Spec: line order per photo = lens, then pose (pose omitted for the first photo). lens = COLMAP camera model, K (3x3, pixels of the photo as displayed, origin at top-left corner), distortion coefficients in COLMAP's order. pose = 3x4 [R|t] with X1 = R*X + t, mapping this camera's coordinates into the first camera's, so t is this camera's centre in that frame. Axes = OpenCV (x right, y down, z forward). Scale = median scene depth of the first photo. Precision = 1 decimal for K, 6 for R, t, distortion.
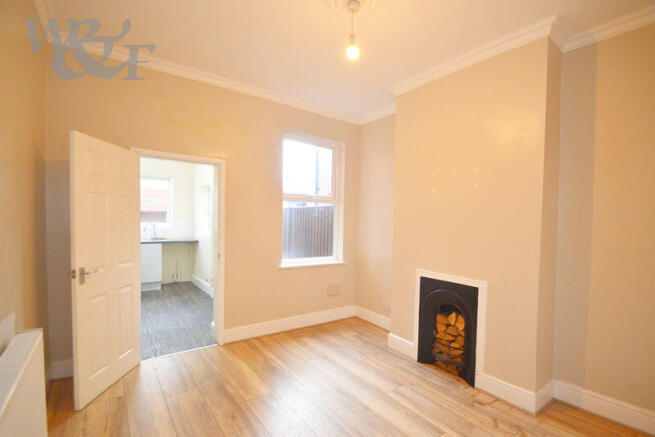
lens RADIAL K [[293.4, 0, 328.5], [0, 293.4, 229.0], [0, 0, 1]] dist [-0.016899, -0.000257]
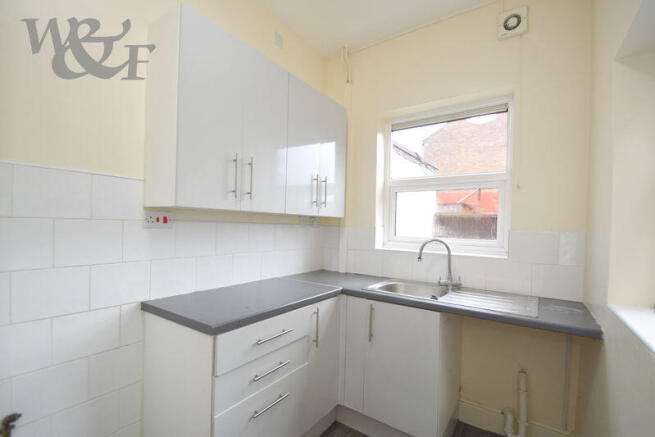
lens RADIAL K [[293.4, 0, 328.5], [0, 293.4, 229.0], [0, 0, 1]] dist [-0.016899, -0.000257]
pose [[0.338580, -0.000498, -0.940938, -0.207270], [-0.054046, 0.998339, -0.019976, -0.011695], [0.939384, 0.057618, 0.337990, 0.480986]]
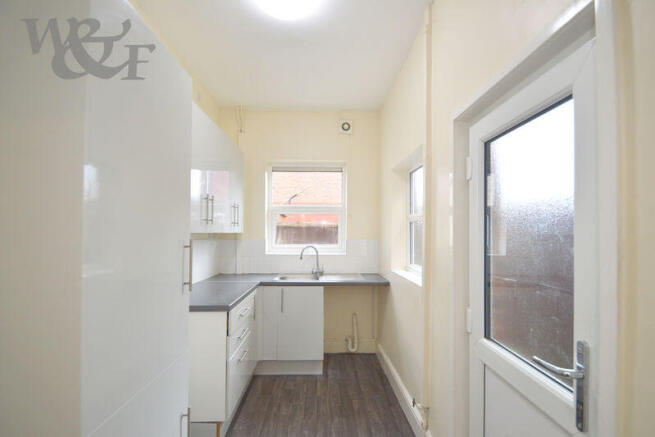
lens RADIAL K [[293.4, 0, 328.5], [0, 293.4, 229.0], [0, 0, 1]] dist [-0.016899, -0.000257]
pose [[0.822505, -0.022693, -0.568306, -0.160692], [-0.007671, 0.998670, -0.050980, -0.015342], [0.568707, 0.046291, 0.821237, 0.345420]]
